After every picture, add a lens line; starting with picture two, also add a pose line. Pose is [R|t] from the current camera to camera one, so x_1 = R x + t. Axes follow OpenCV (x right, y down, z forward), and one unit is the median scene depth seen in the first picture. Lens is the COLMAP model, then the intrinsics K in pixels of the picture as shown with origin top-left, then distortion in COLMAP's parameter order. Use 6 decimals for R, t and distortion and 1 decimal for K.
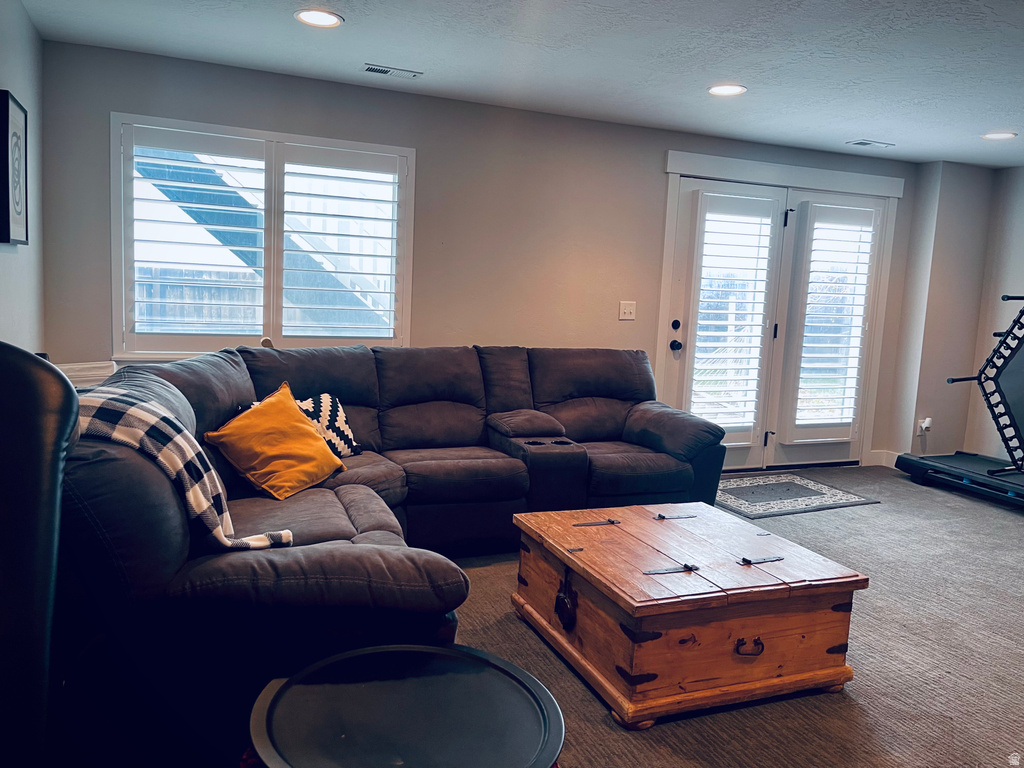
lens RADIAL K [[773.7, 0, 501.8], [0, 773.7, 375.2], [0, 0, 1]] dist [0.043807, -0.024164]
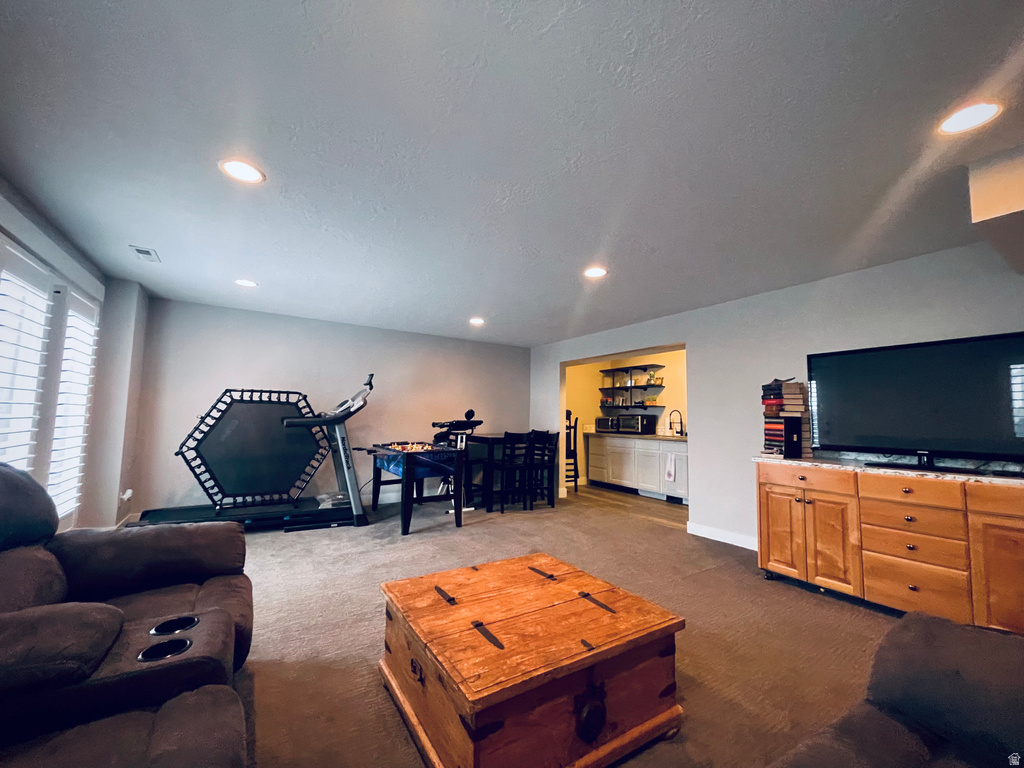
lens RADIAL K [[413.8, 0, 511.6], [0, 413.8, 389.6], [0, 0, 1]] dist [0.000202, 0.001499]
pose [[-0.168447, 0.019351, 0.985521, -0.224593], [0.092200, 0.995733, -0.003792, -0.051883], [-0.981389, 0.090226, -0.169513, 0.655865]]
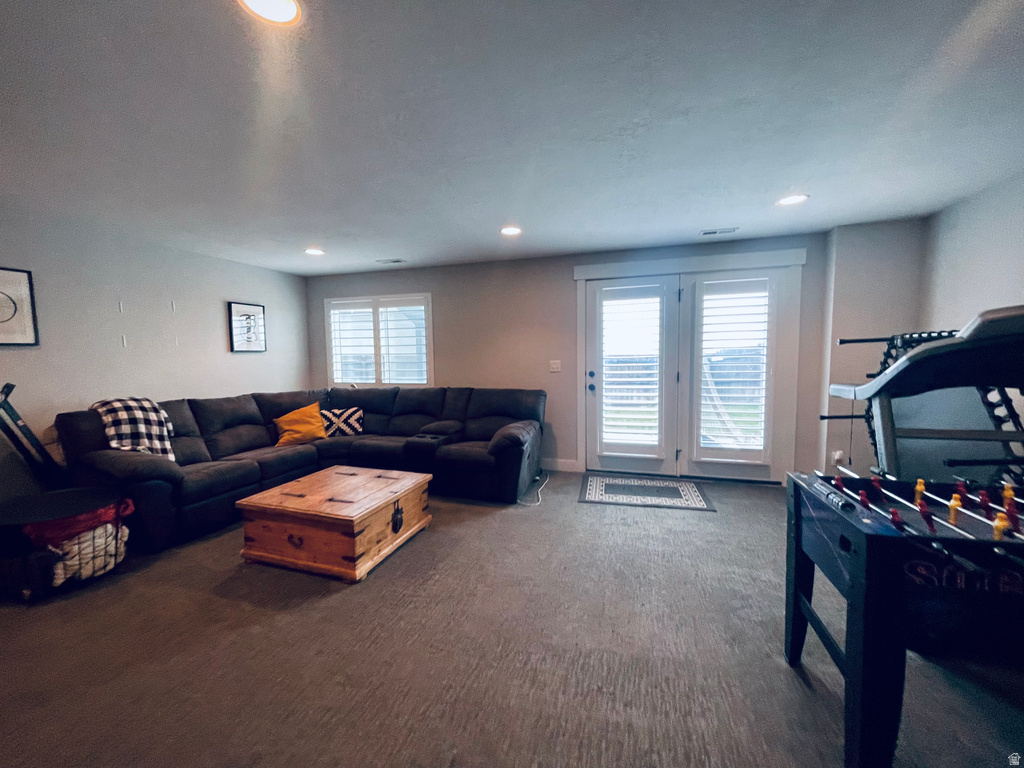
lens RADIAL K [[413.8, 0, 506.0], [0, 413.8, 387.1], [0, 0, 1]] dist [0.000202, 0.001499]
pose [[0.756440, -0.004602, -0.654046, 0.721129], [-0.029035, 0.998753, -0.040608, 0.000197], [0.653418, 0.049708, 0.755364, 0.290753]]
